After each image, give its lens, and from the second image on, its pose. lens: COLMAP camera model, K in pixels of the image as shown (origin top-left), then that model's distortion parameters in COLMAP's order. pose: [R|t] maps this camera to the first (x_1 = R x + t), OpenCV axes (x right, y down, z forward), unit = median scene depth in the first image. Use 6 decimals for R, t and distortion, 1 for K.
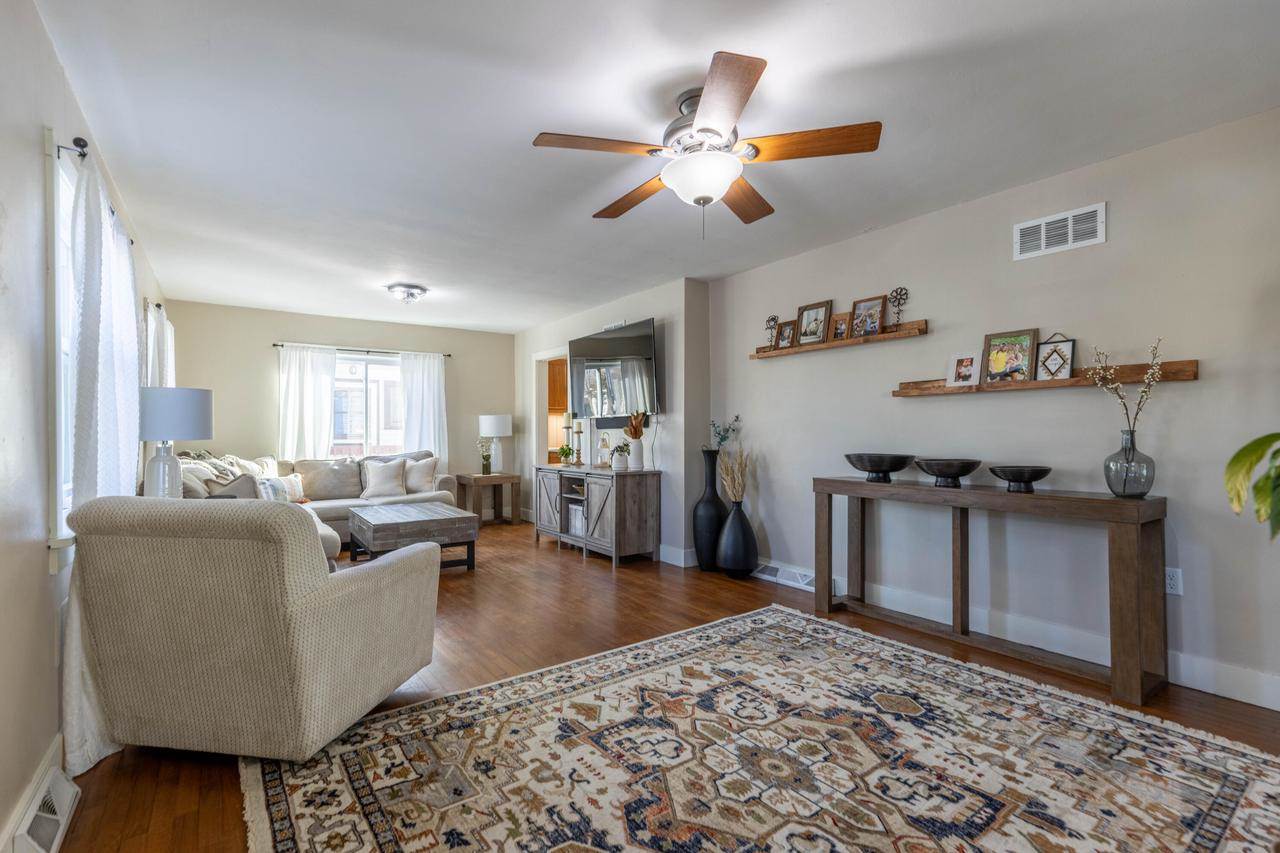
lens RADIAL K [[581.2, 0, 637.4], [0, 581.2, 432.1], [0, 0, 1]] dist [0.008183, -0.001987]
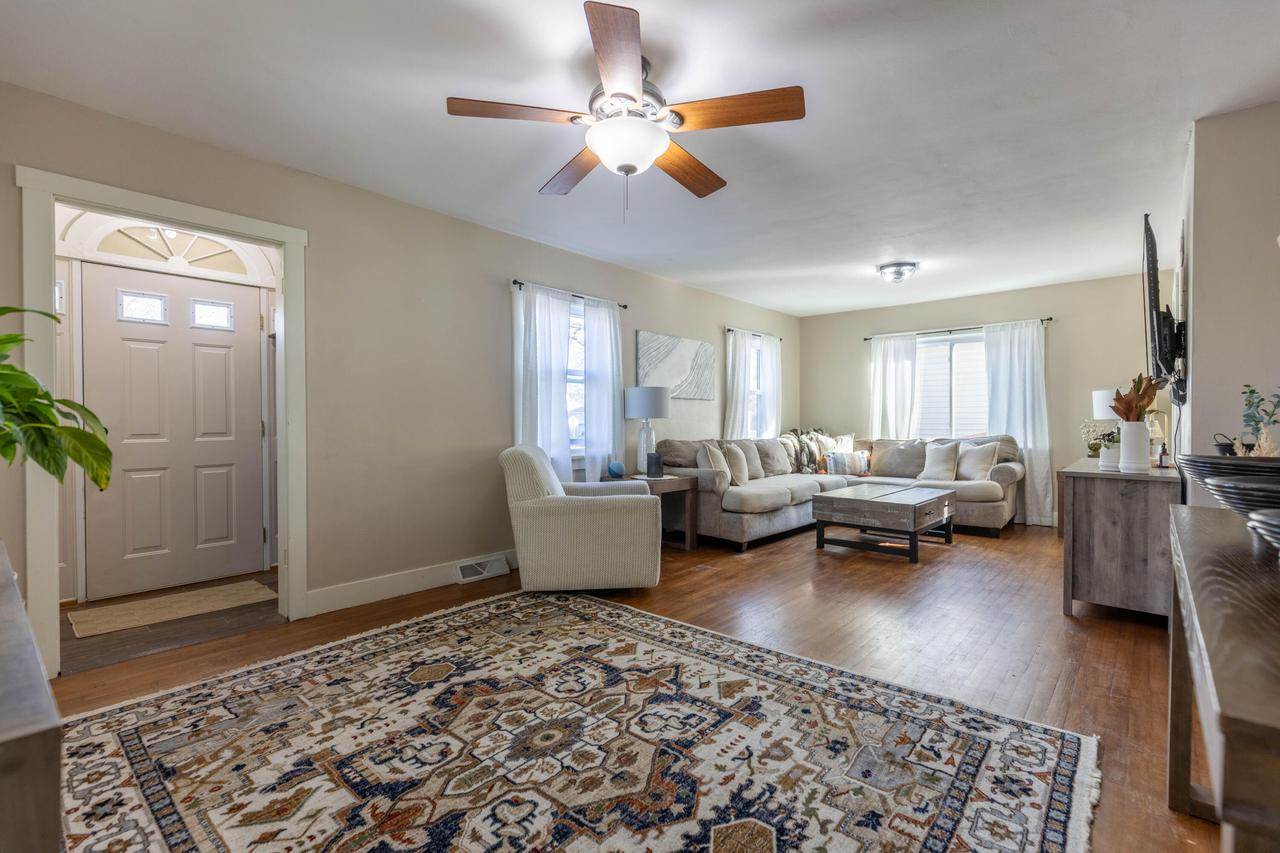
lens RADIAL K [[581.2, 0, 635.9], [0, 581.2, 421.2], [0, 0, 1]] dist [0.008183, -0.001987]
pose [[0.217317, 0.007068, -0.976075, 1.016431], [-0.001597, 0.999975, 0.006886, 0.016177], [0.976100, 0.000063, 0.217323, 0.755305]]
